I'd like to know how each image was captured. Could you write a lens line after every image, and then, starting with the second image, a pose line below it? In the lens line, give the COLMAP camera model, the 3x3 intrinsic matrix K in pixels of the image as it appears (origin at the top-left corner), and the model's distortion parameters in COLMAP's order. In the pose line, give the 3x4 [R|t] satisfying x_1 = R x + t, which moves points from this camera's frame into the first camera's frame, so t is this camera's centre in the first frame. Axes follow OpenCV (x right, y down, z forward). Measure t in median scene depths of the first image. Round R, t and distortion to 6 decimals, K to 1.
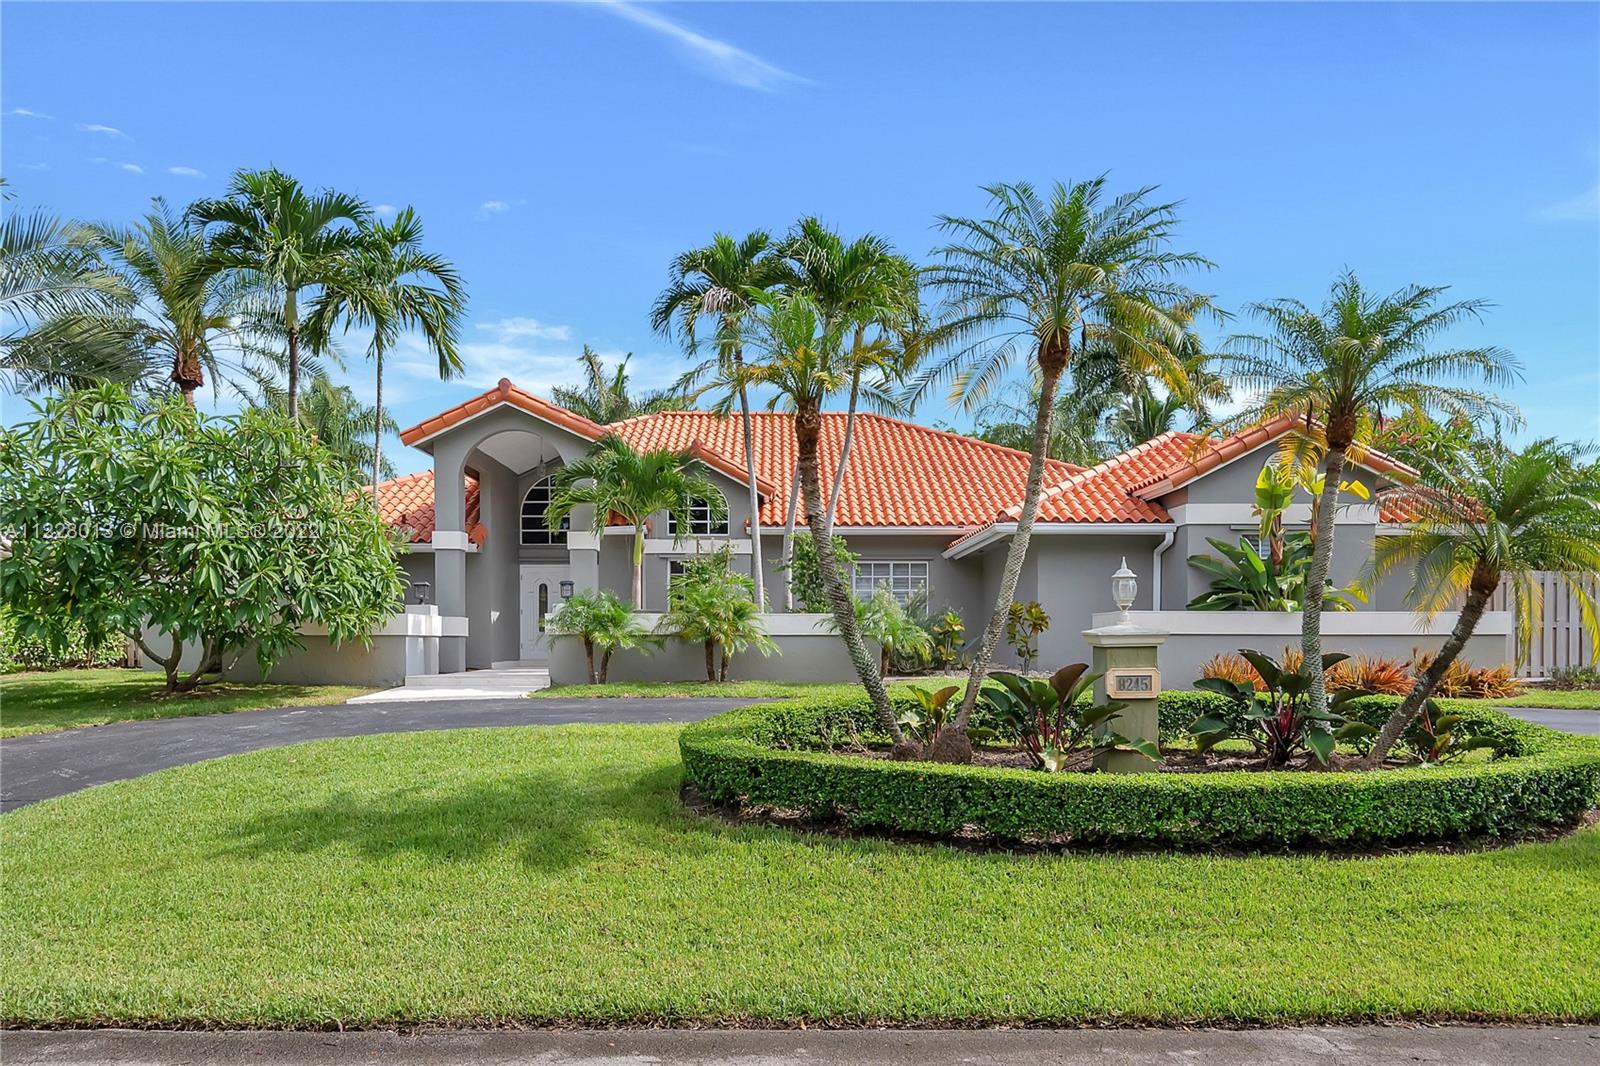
lens RADIAL K [[1101.1, 0, 800.0], [0, 1101.1, 533.0], [0, 0, 1]] dist [0.004537, -0.001474]
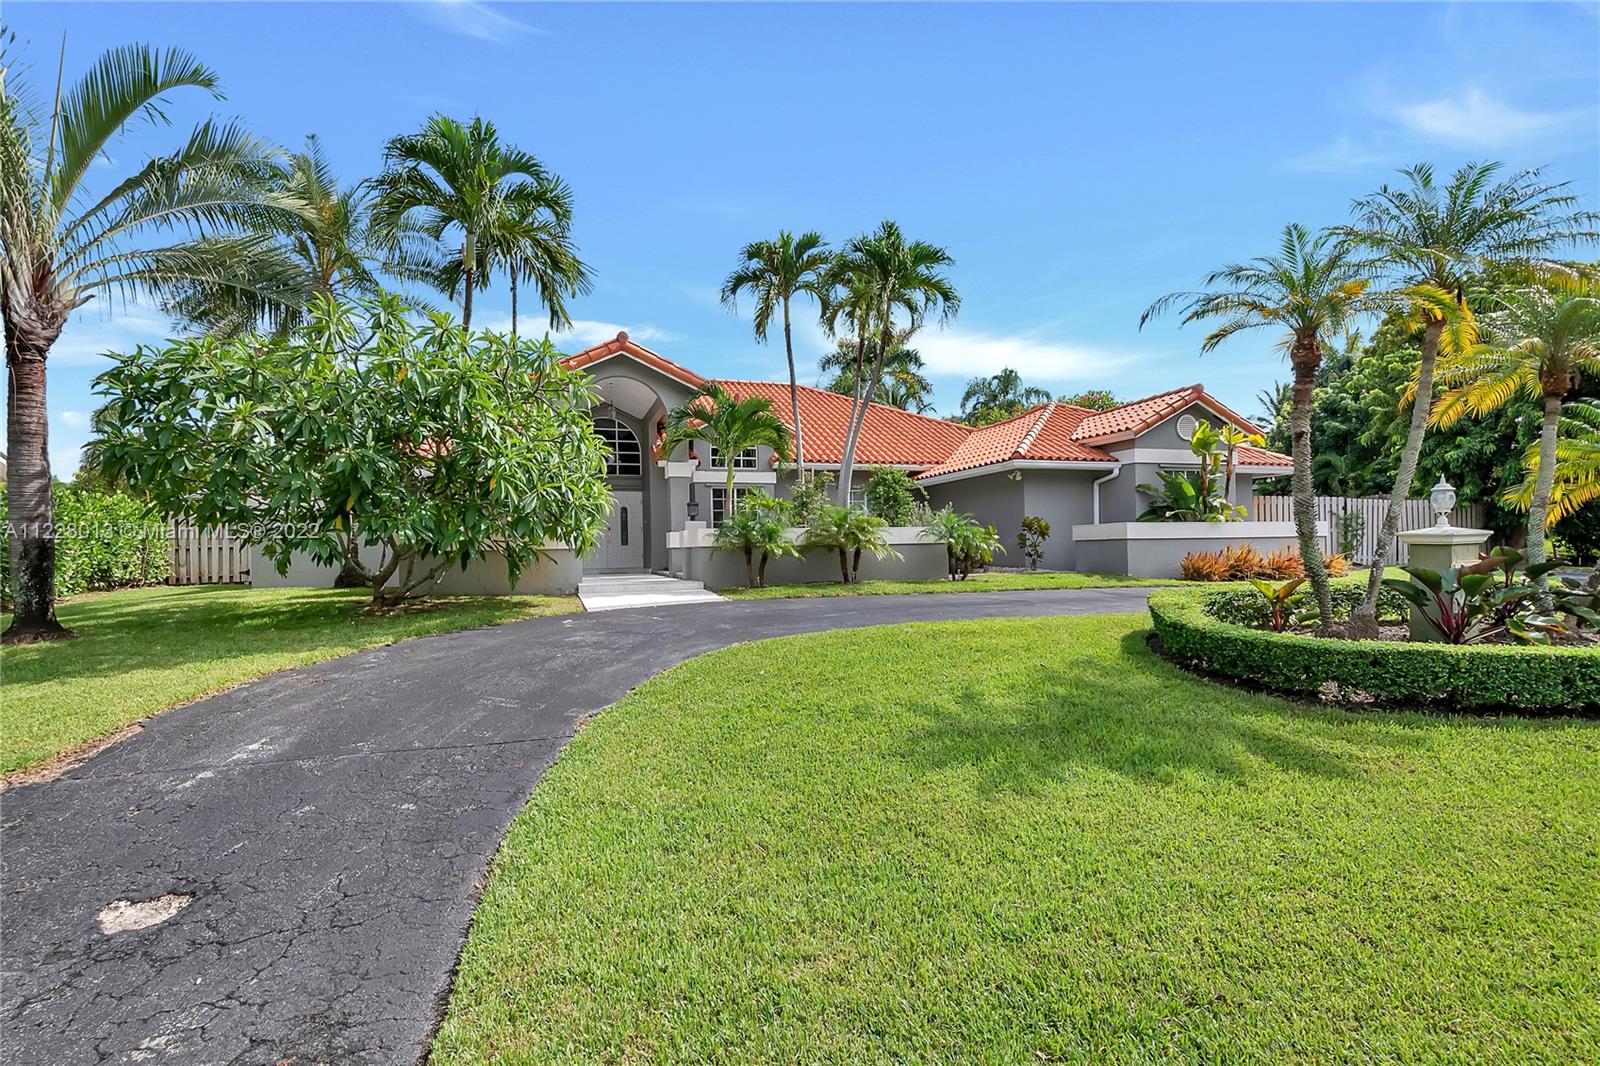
lens RADIAL K [[743.4, 0, 799.9], [0, 743.4, 474.1], [0, 0, 1]] dist [-0.004741, -0.000089]
pose [[0.957930, 0.011308, 0.286780, -0.332411], [-0.009992, 0.999932, -0.006051, 0.016792], [-0.286829, 0.002931, 0.957977, 0.191065]]
